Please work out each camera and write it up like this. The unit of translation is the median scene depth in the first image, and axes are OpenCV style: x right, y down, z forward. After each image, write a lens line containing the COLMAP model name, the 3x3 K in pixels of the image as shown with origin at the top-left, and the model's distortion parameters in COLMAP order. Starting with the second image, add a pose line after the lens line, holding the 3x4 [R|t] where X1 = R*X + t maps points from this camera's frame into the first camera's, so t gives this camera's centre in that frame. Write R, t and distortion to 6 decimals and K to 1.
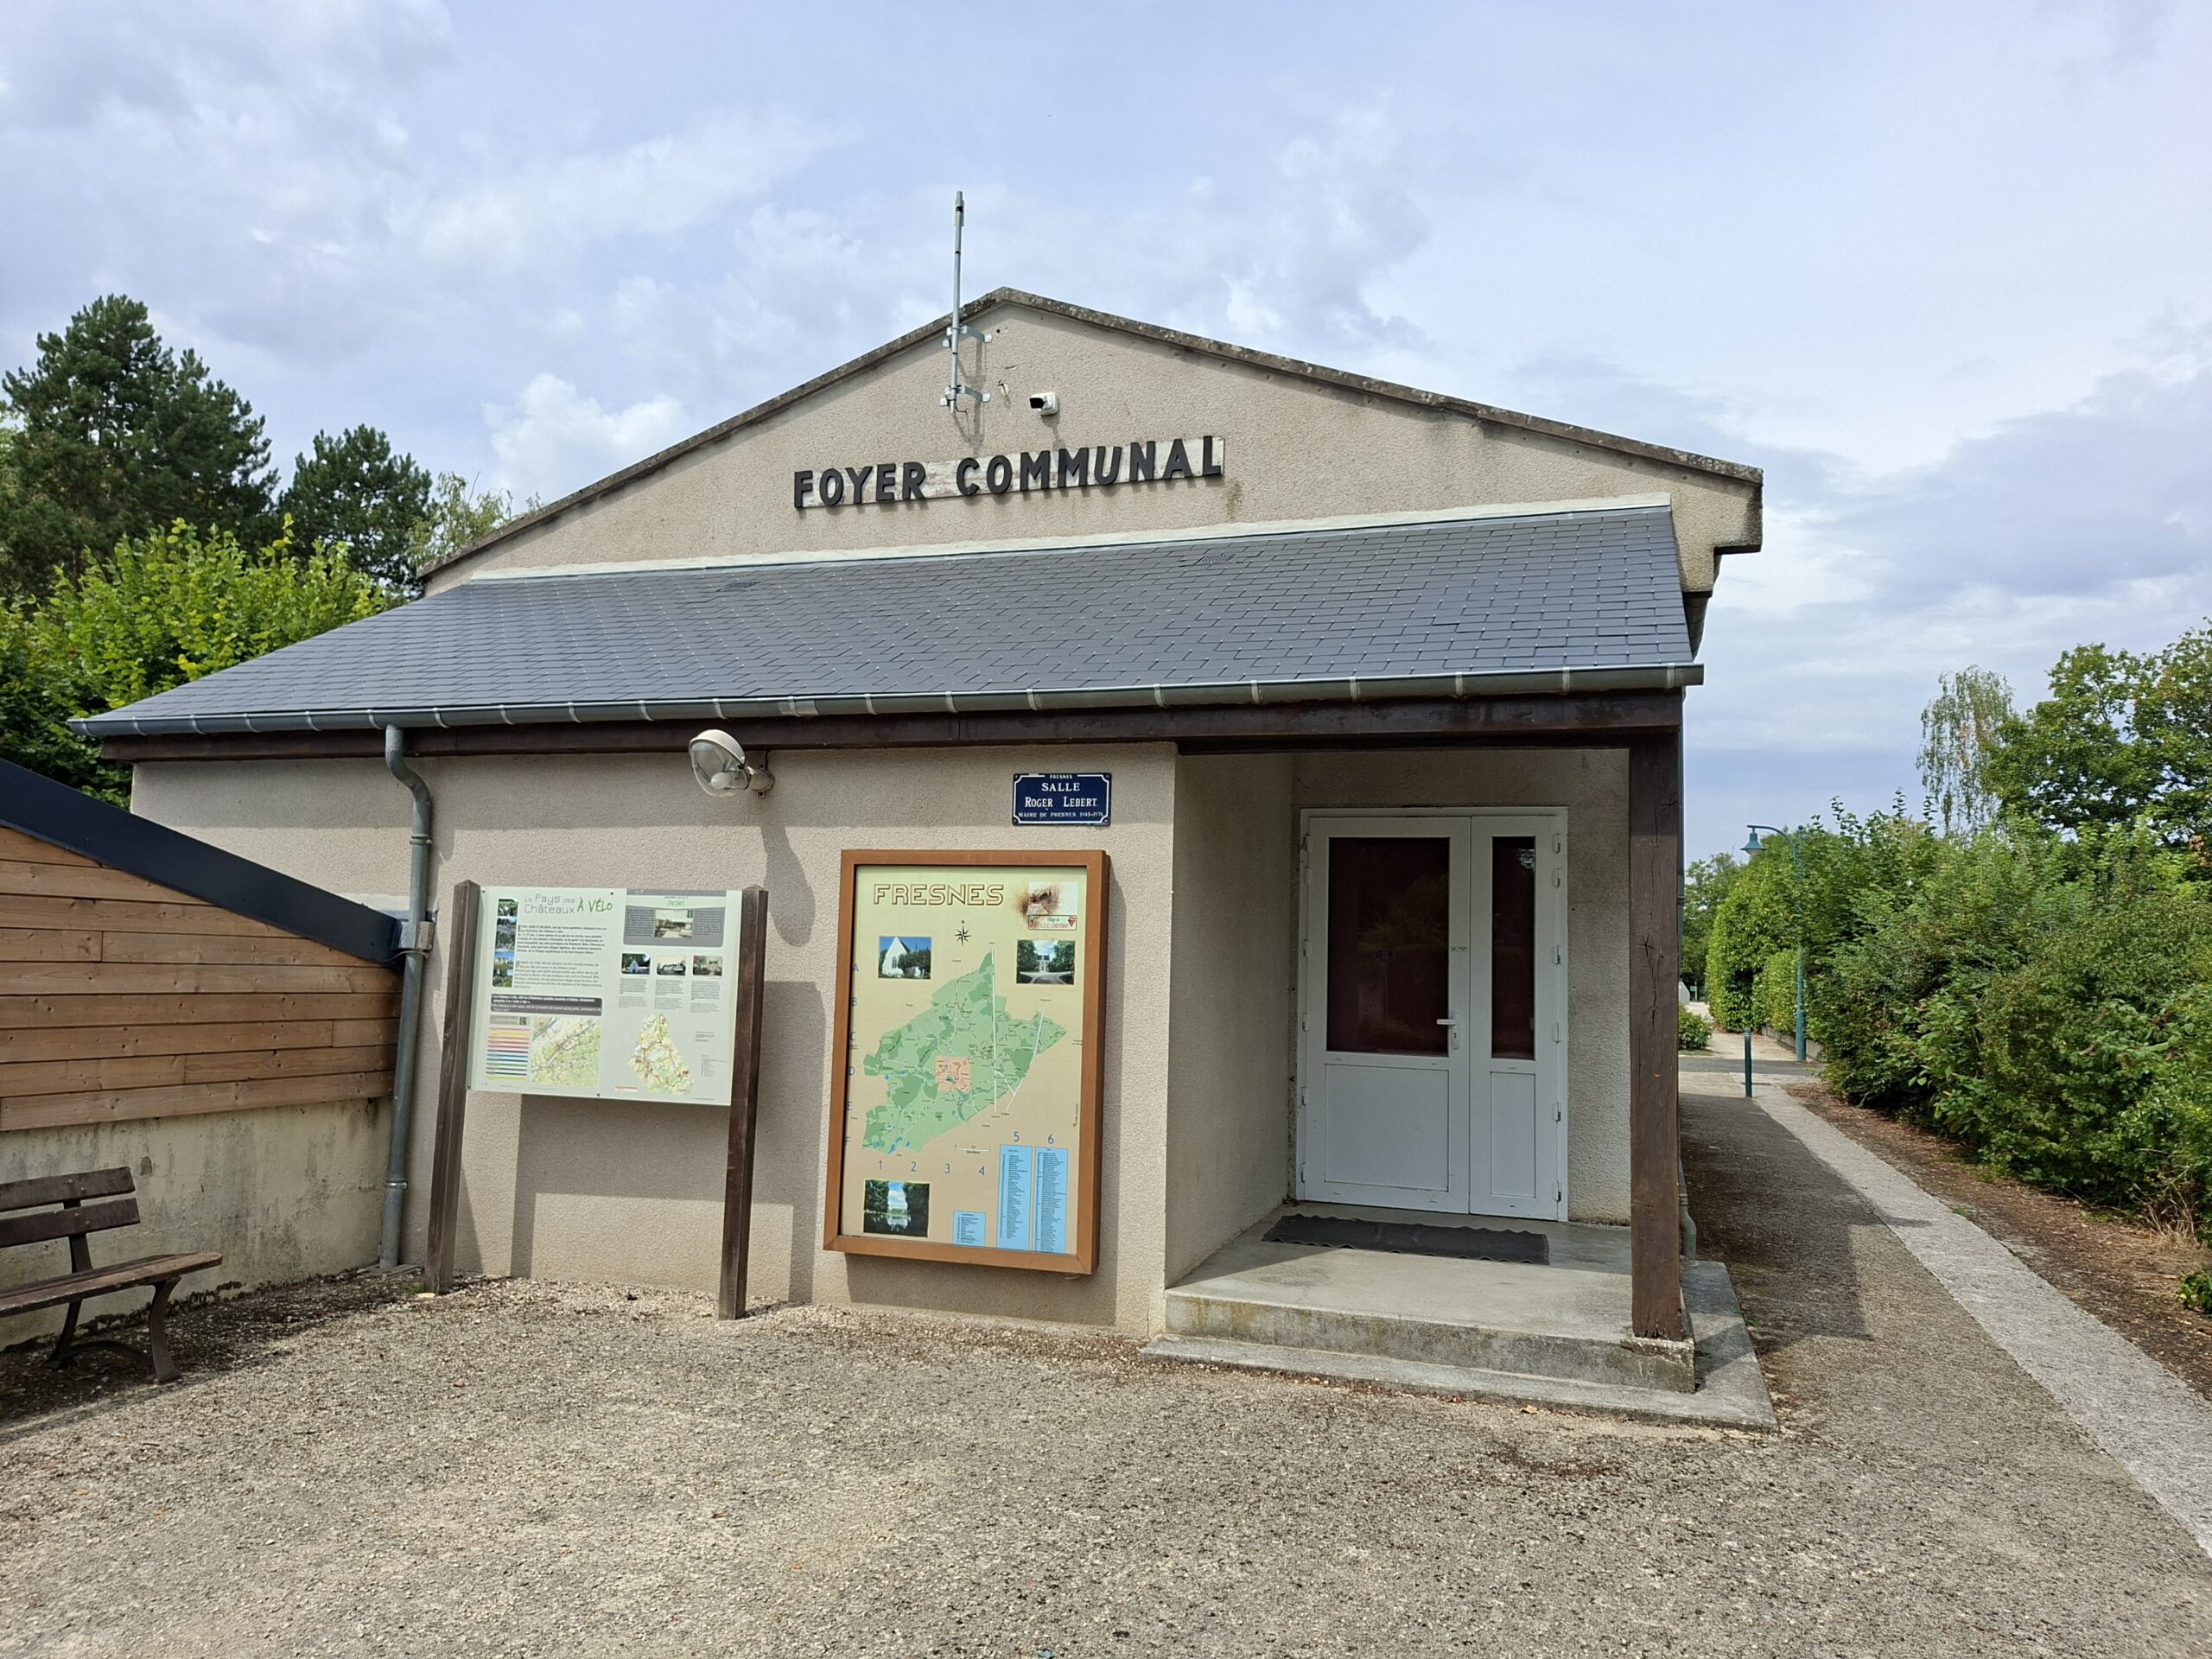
lens RADIAL K [[1539.1, 0, 1099.2], [0, 1539.1, 832.9], [0, 0, 1]] dist [0.122768, -0.158127]
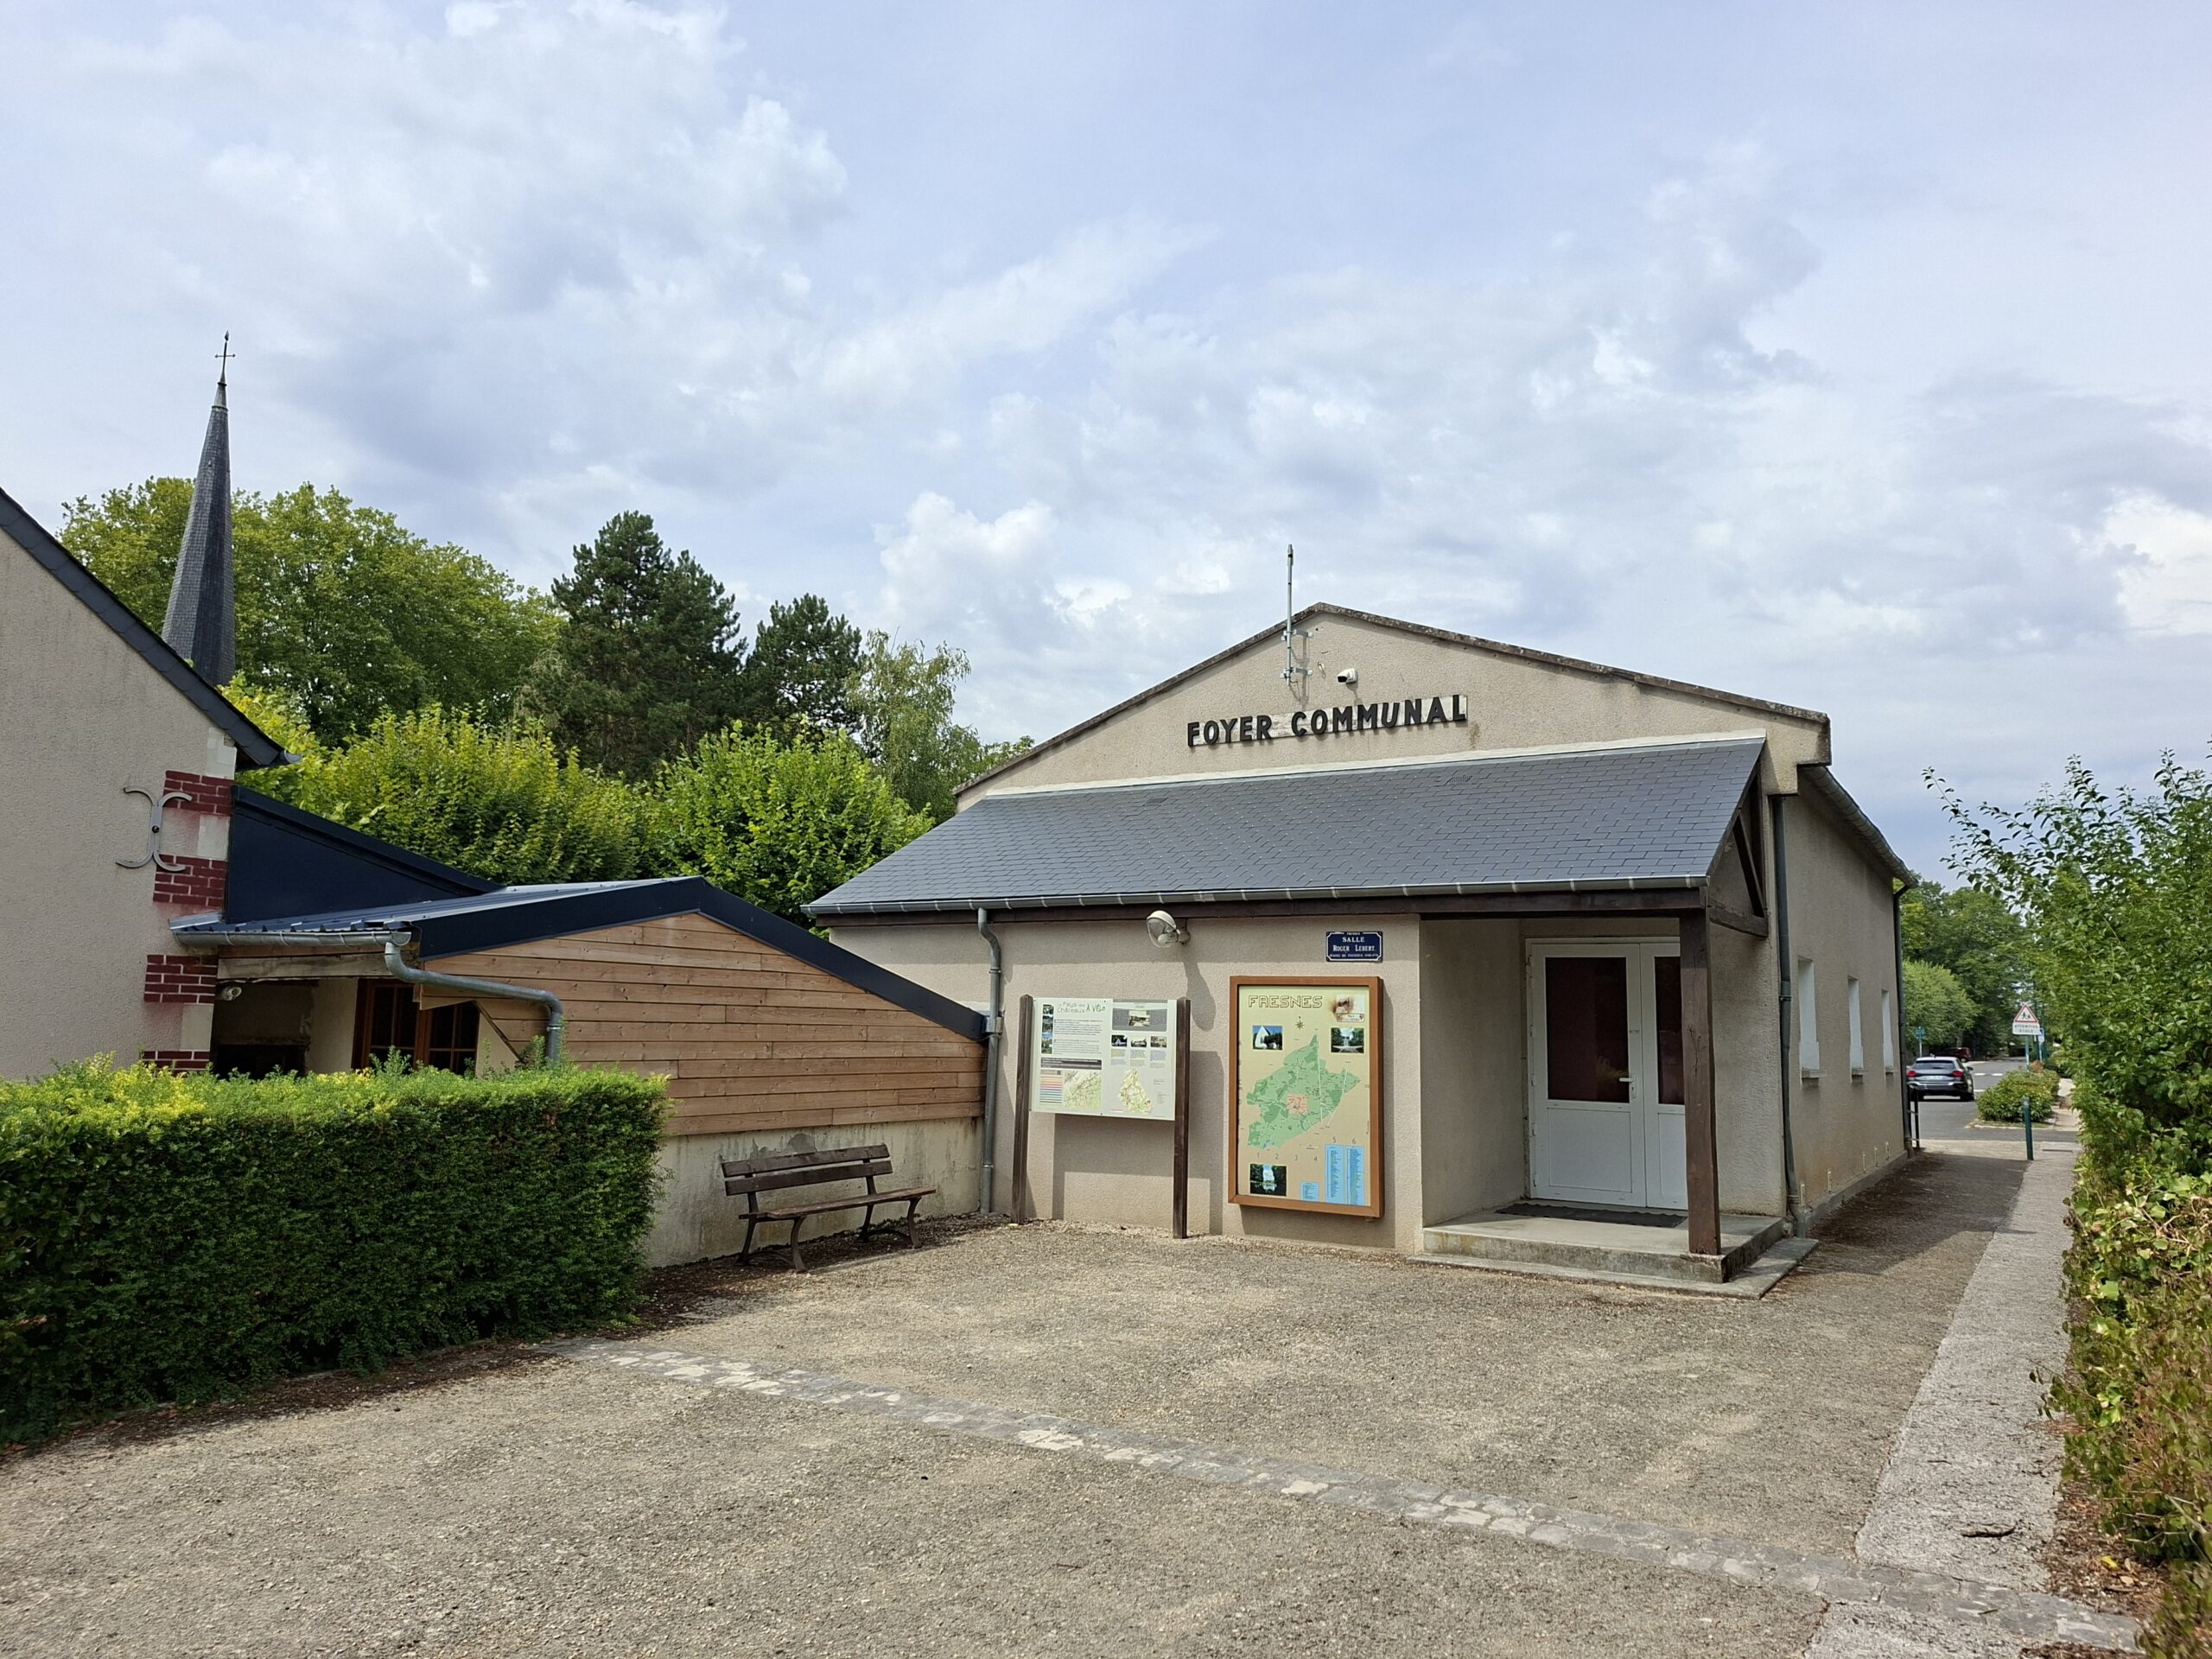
lens RADIAL K [[1539.1, 0, 1099.2], [0, 1539.1, 832.9], [0, 0, 1]] dist [0.122768, -0.158127]
pose [[0.973788, -0.033988, -0.224903, 0.083212], [0.022667, 0.998352, -0.052729, -0.058219], [0.226324, 0.046249, 0.972953, -0.701792]]
